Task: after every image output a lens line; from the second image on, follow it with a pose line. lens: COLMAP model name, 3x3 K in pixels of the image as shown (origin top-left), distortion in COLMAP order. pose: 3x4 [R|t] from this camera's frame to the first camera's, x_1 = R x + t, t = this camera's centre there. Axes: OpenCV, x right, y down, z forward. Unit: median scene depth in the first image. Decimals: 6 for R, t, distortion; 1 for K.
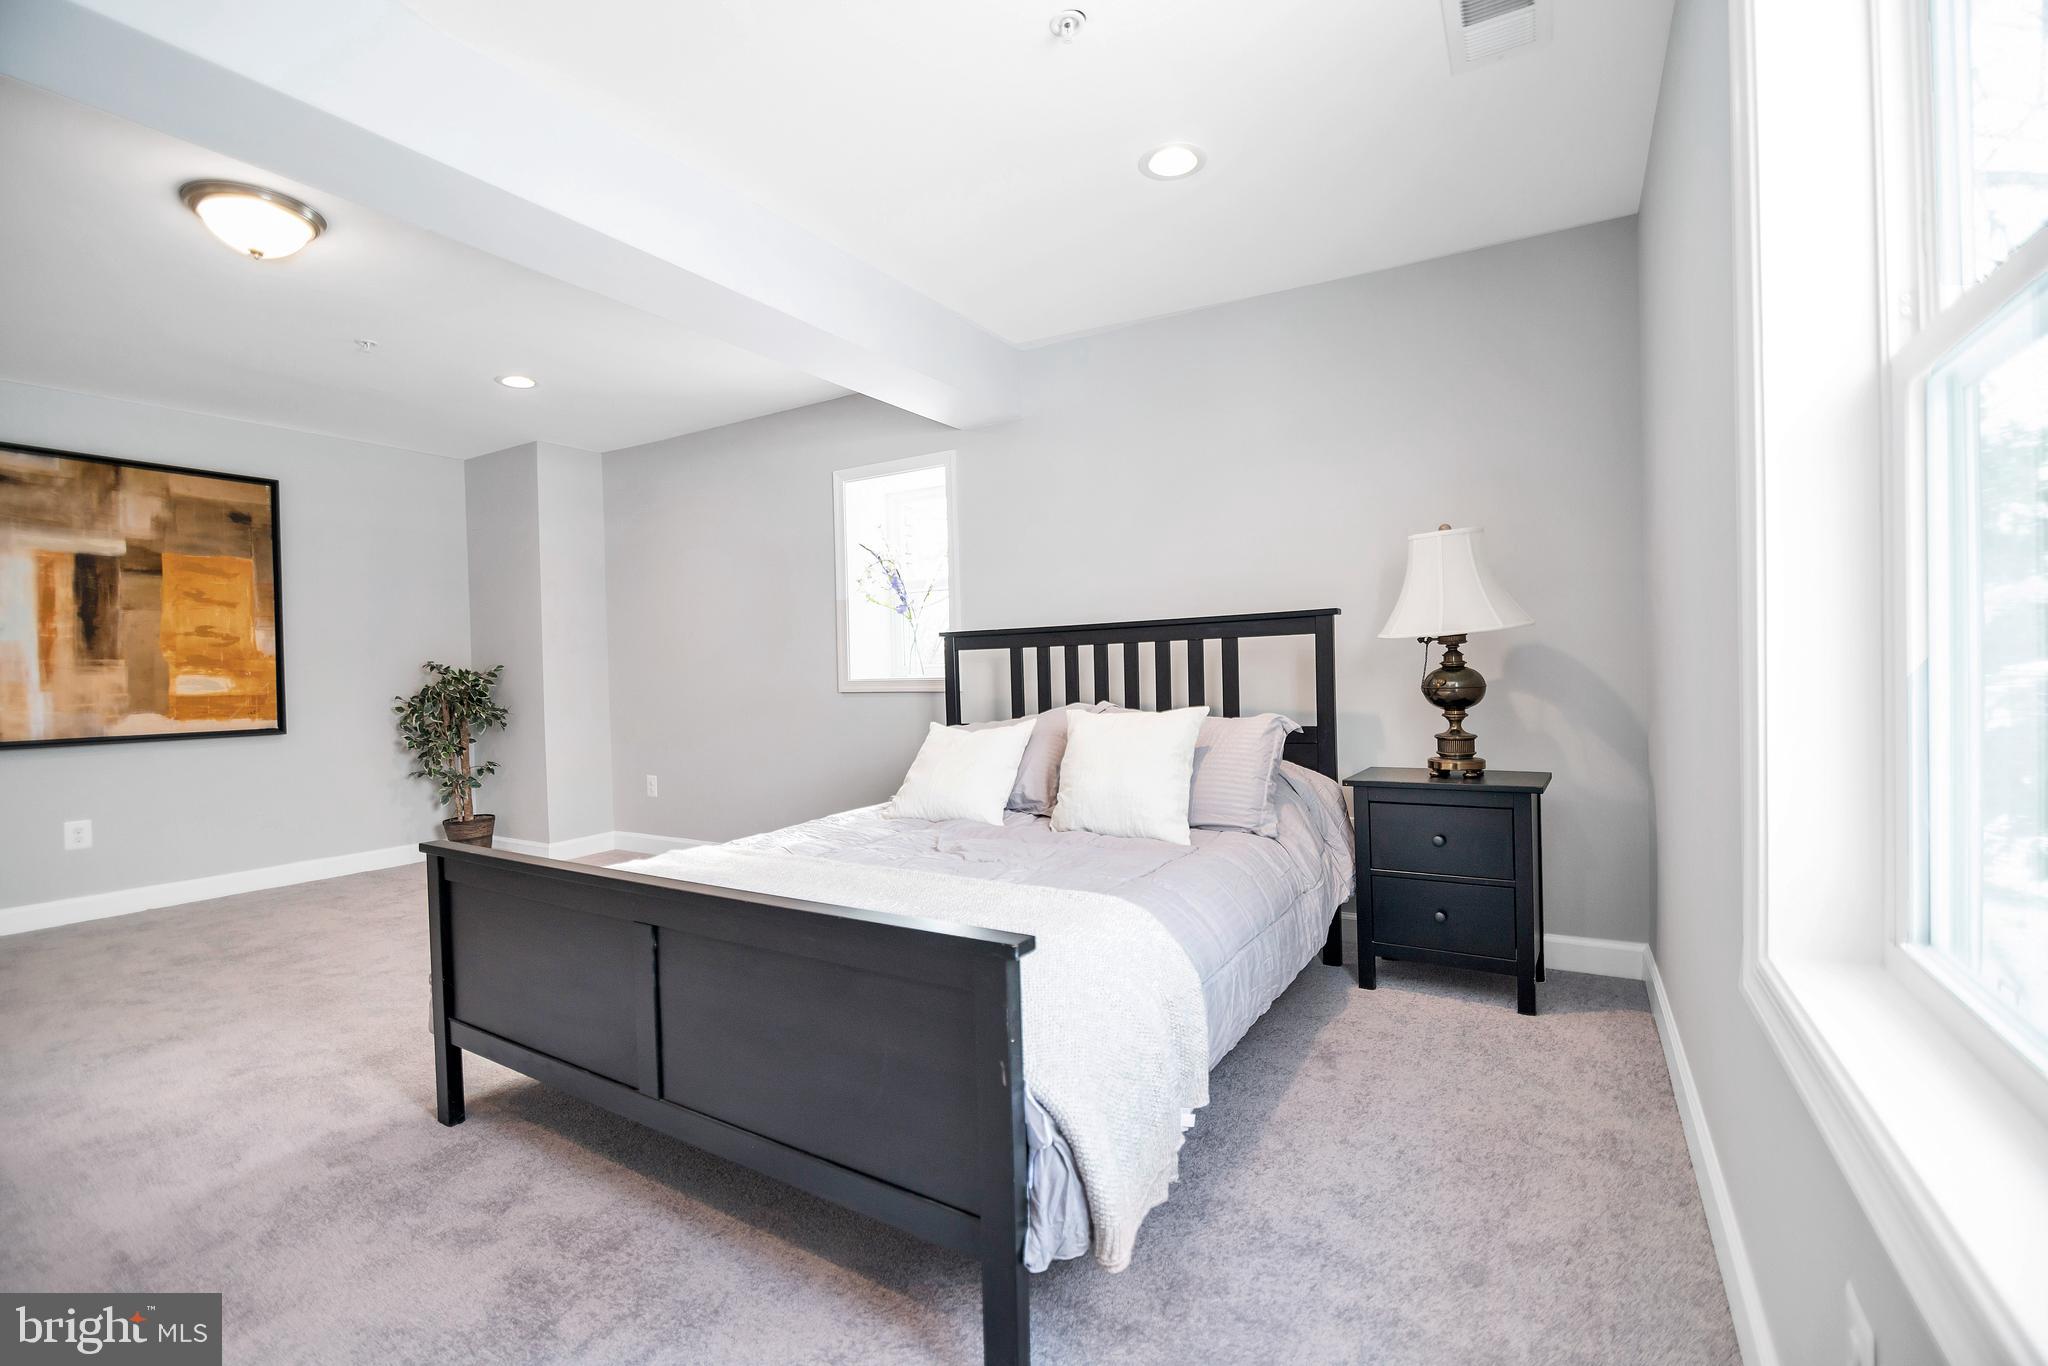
lens RADIAL K [[878.8, 0, 1024.0], [0, 878.8, 683.0], [0, 0, 1]] dist [0.000234, -0.000238]
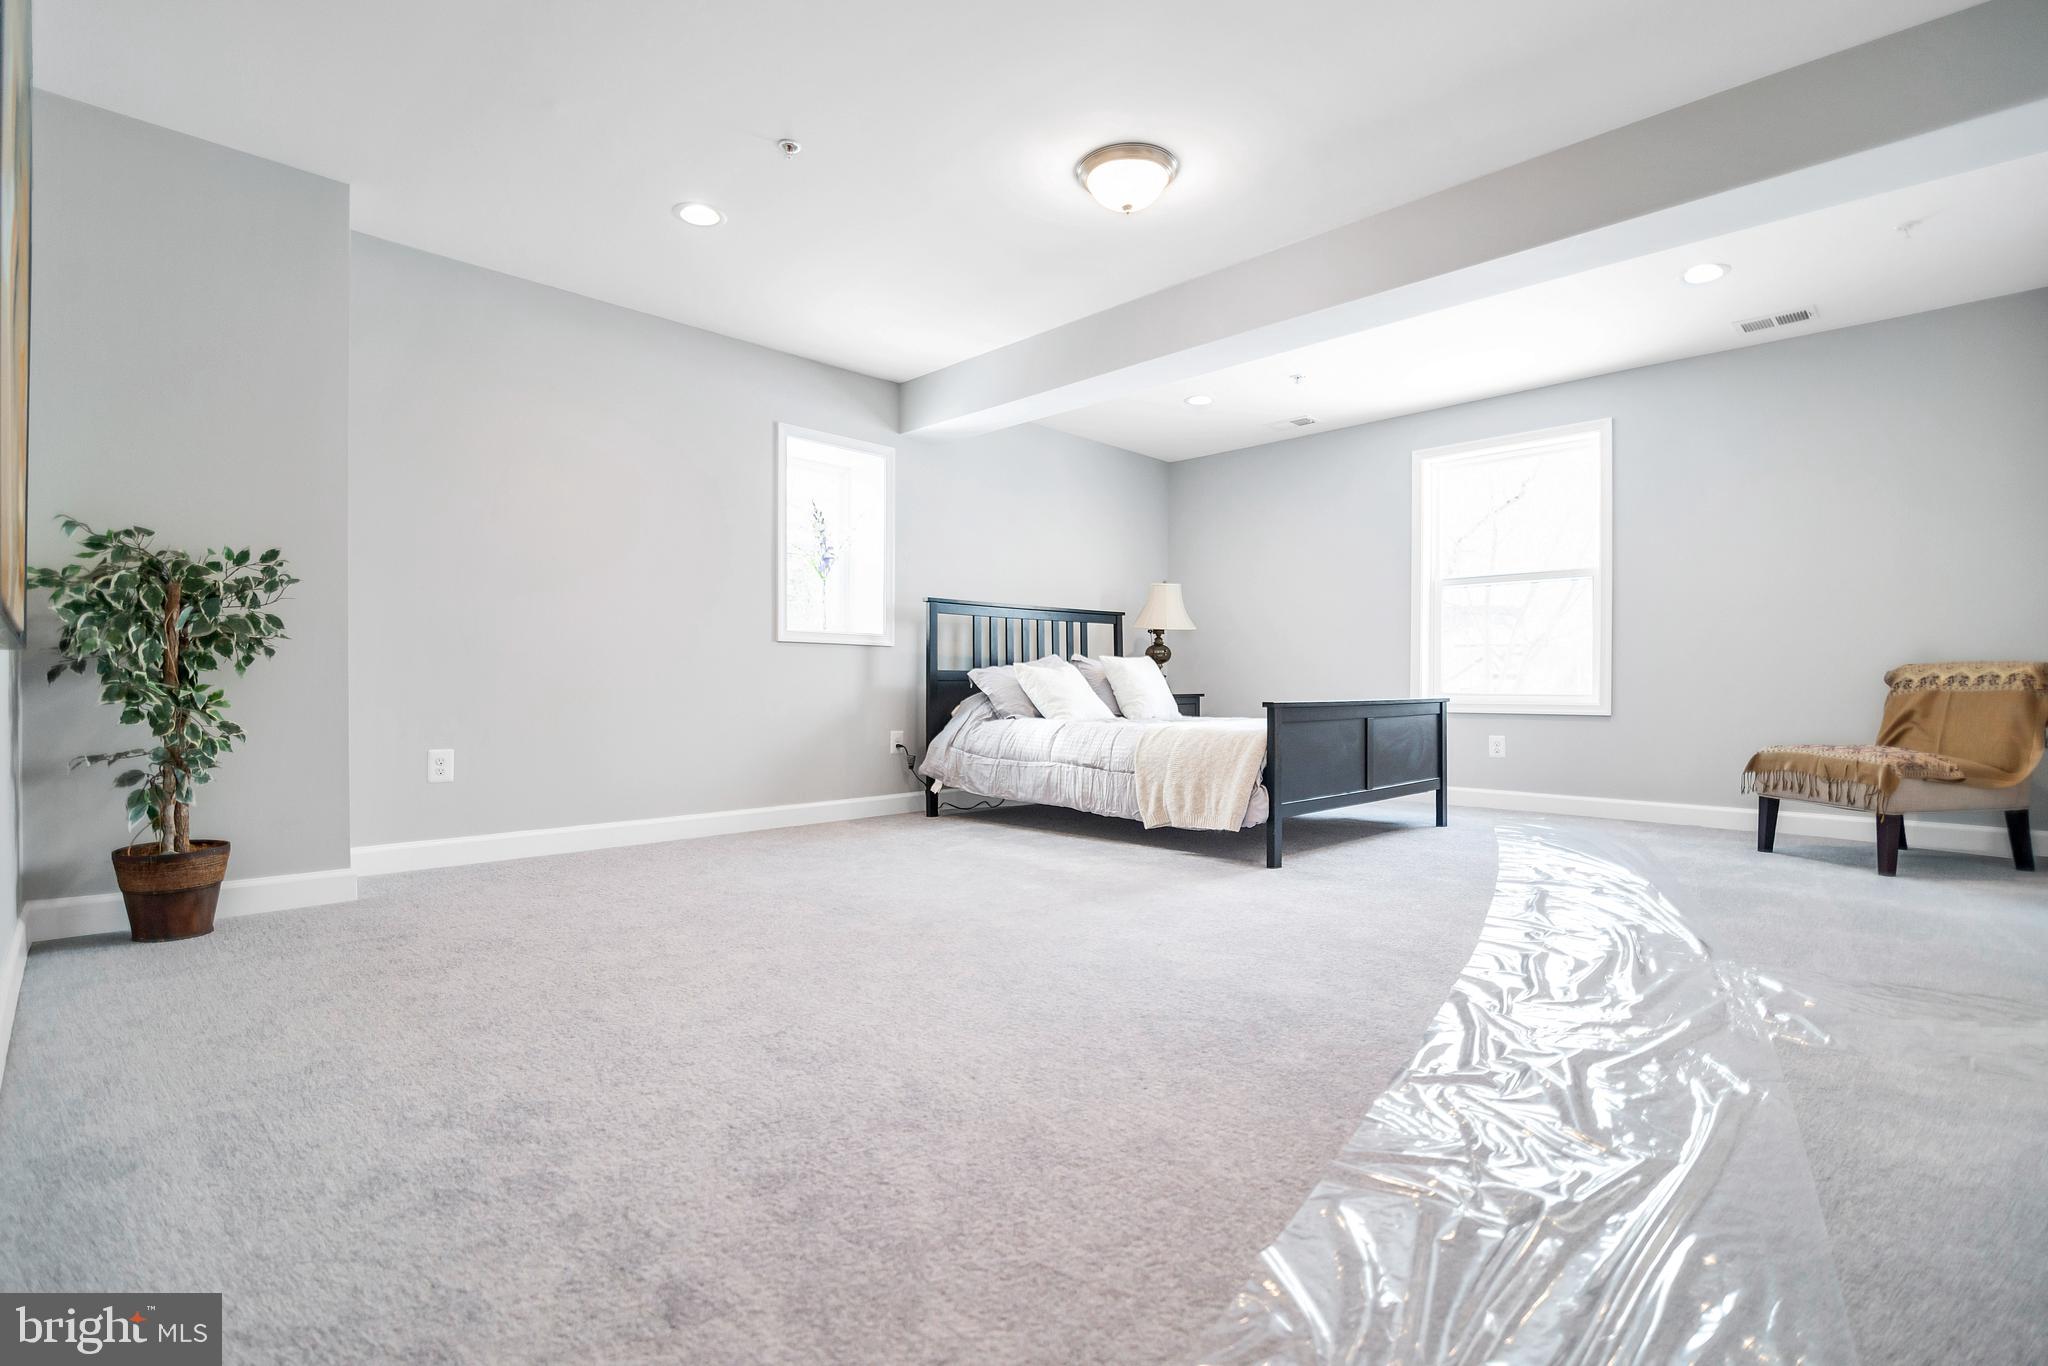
lens RADIAL K [[926.0, 0, 1024.0], [0, 926.0, 683.0], [0, 0, 1]] dist [-0.000101, -0.003383]
pose [[0.214798, 0.036688, 0.975969, -1.739472], [0.014743, 0.999059, -0.040800, 0.158427], [-0.976547, 0.023153, 0.214055, 0.754887]]
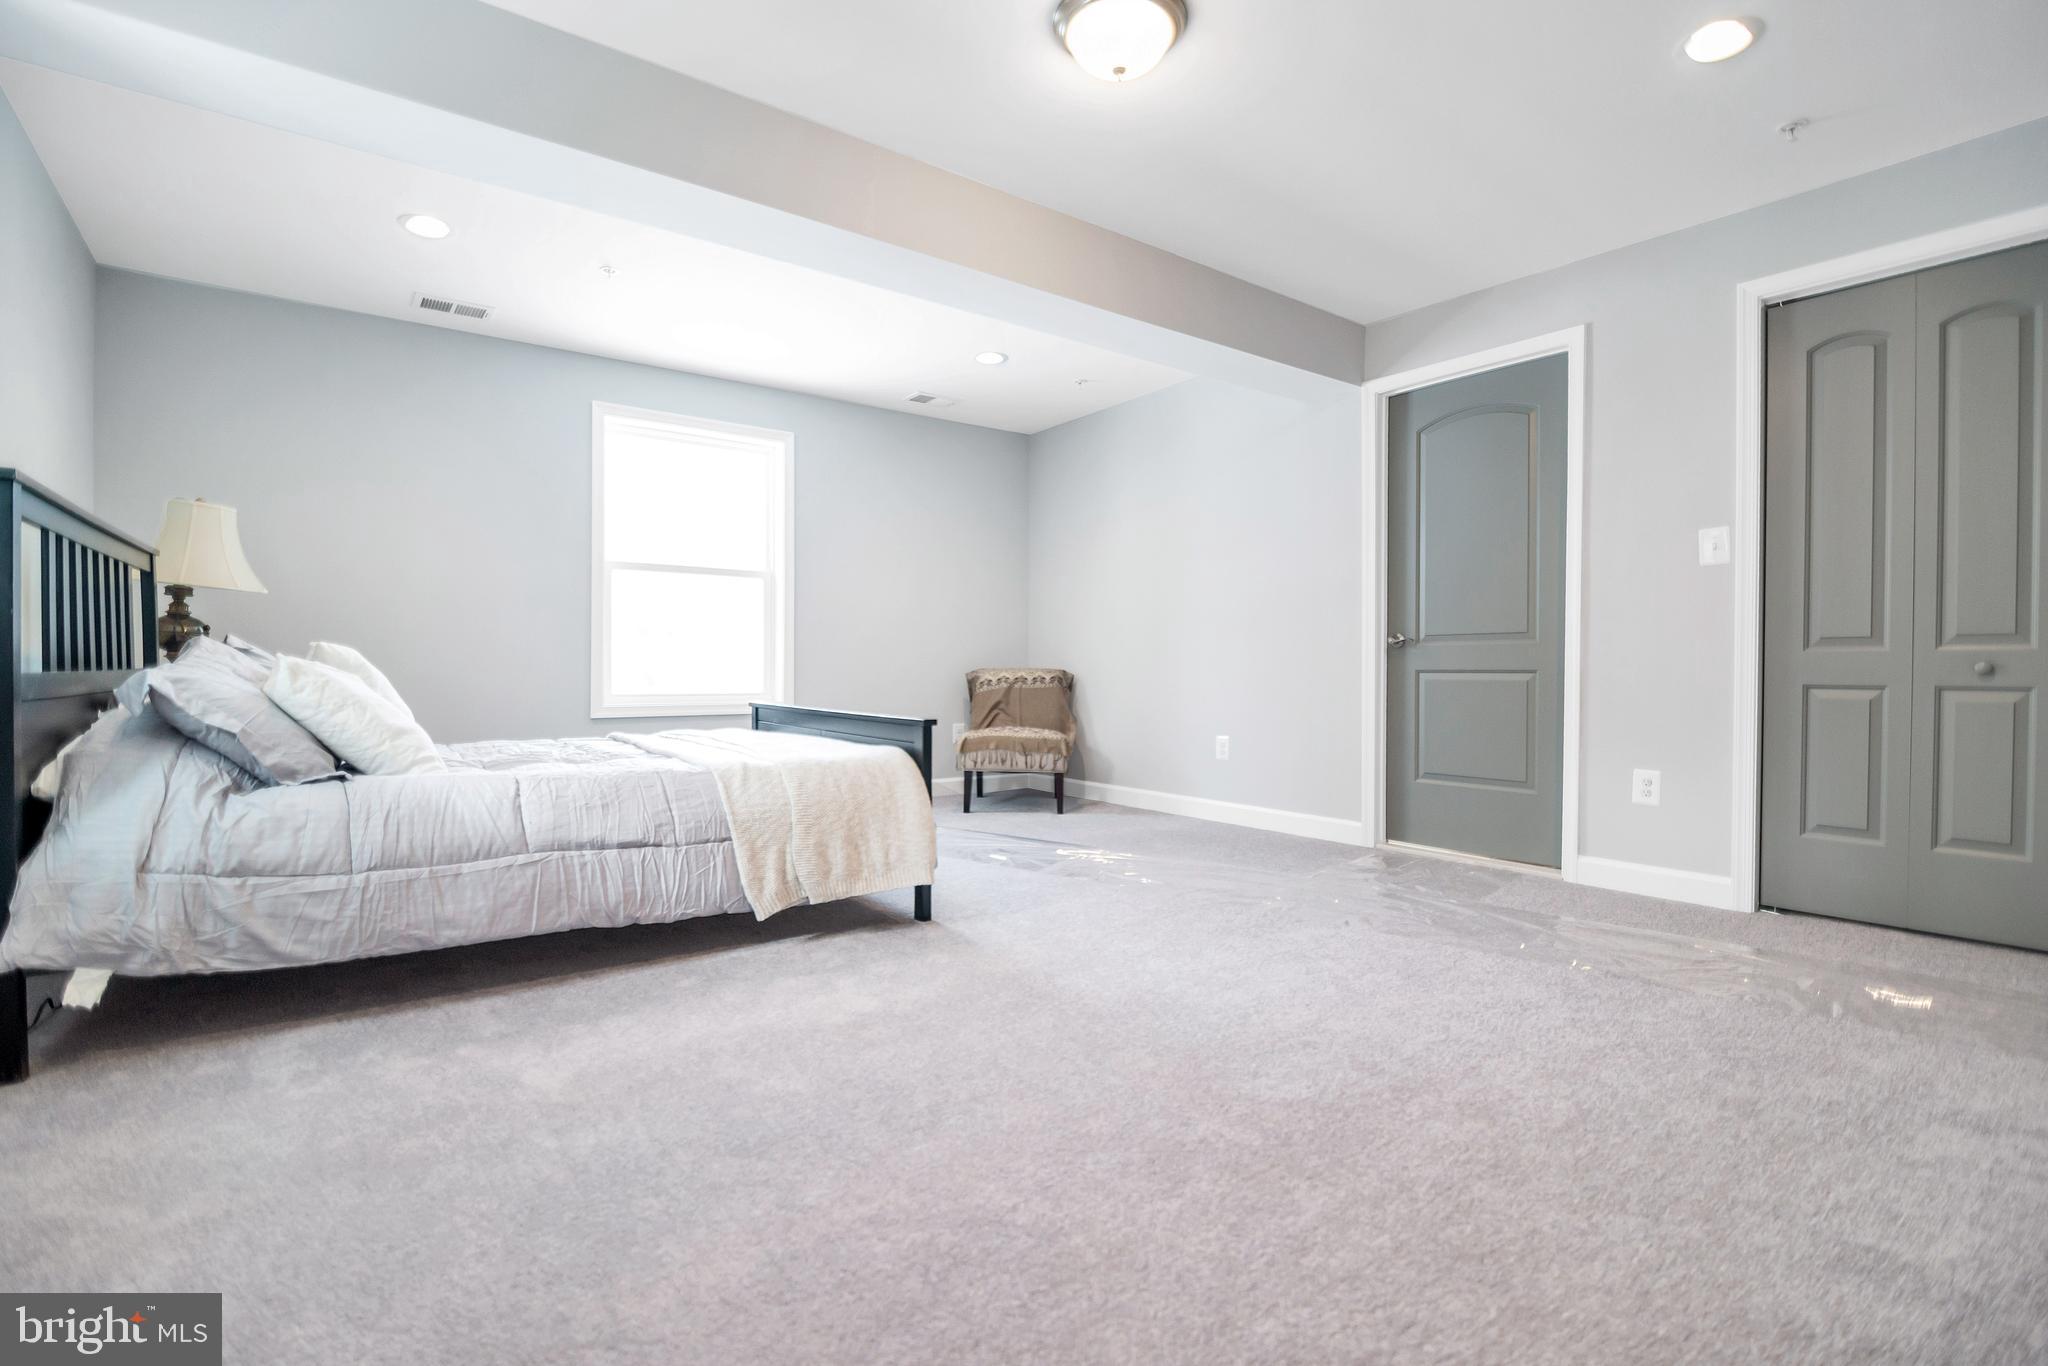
lens RADIAL K [[926.0, 0, 1024.0], [0, 926.0, 683.0], [0, 0, 1]] dist [-0.000101, -0.003383]
pose [[-0.920080, 0.023793, 0.391007, -0.982010], [0.036157, 0.999051, 0.024290, 0.079594], [-0.390058, 0.036487, -0.920067, 1.567168]]
